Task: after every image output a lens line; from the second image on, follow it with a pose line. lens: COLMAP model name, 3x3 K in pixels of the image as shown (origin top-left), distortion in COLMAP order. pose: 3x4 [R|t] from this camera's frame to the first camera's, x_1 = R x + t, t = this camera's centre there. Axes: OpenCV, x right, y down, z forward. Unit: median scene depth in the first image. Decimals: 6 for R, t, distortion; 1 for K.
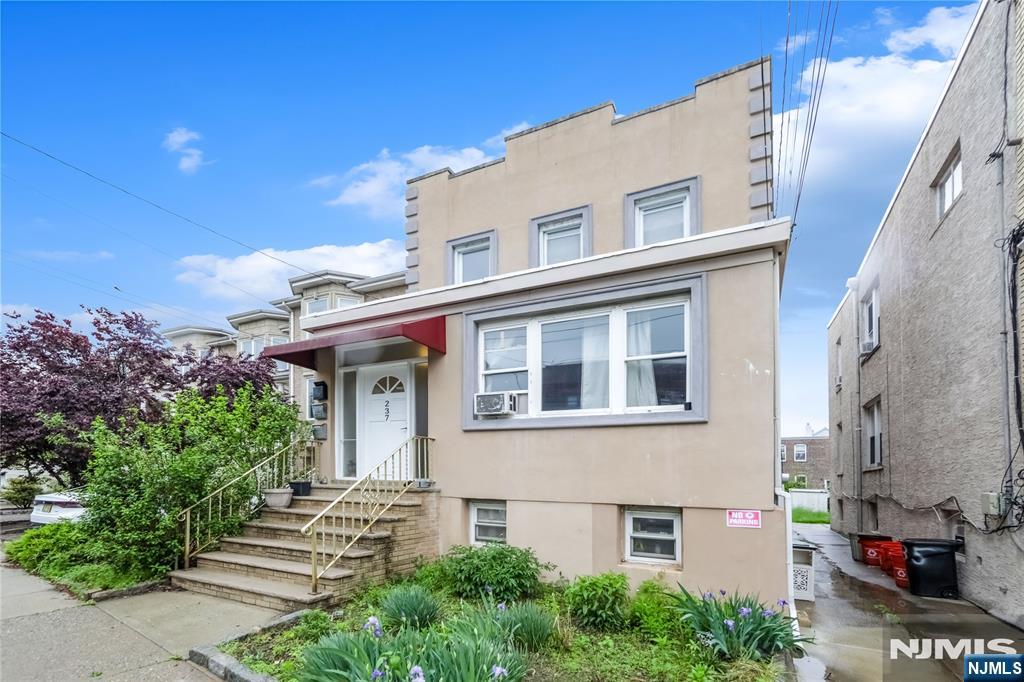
lens RADIAL K [[425.2, 0, 545.2], [0, 425.2, 346.6], [0, 0, 1]] dist [-0.002296, -0.000296]
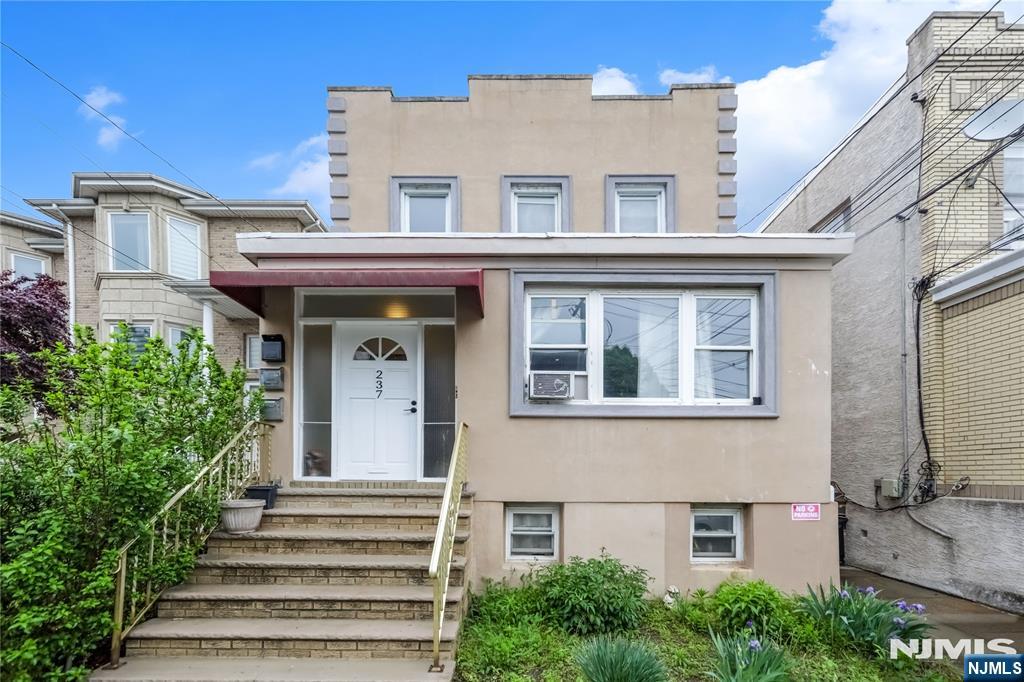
lens RADIAL K [[433.3, 0, 513.9], [0, 433.3, 327.7], [0, 0, 1]] dist [-0.002861, -0.000134]
pose [[0.912556, 0.113789, 0.392802, -0.517519], [-0.113258, 0.993261, -0.024612, 0.050980], [-0.392955, -0.022028, 0.919294, 0.252754]]
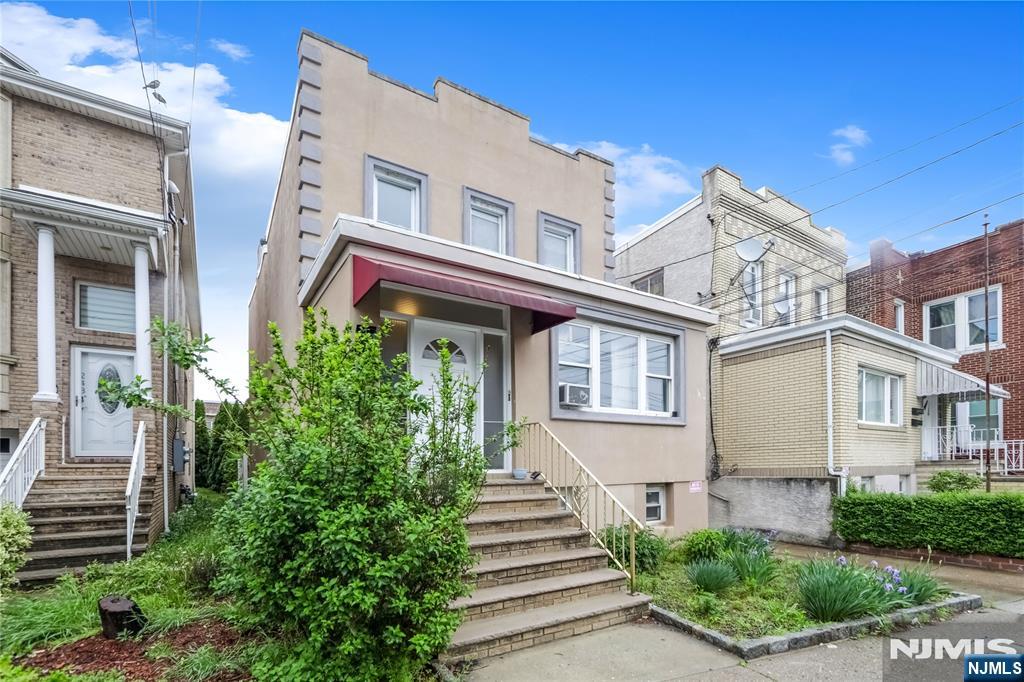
lens RADIAL K [[458.5, 0, 508.2], [0, 458.5, 307.2], [0, 0, 1]] dist [-0.002322, -0.000293]
pose [[0.545936, 0.249741, 0.799739, -1.139845], [-0.237263, 0.961550, -0.138305, 0.116216], [-0.803530, -0.114243, 0.584199, 0.476175]]
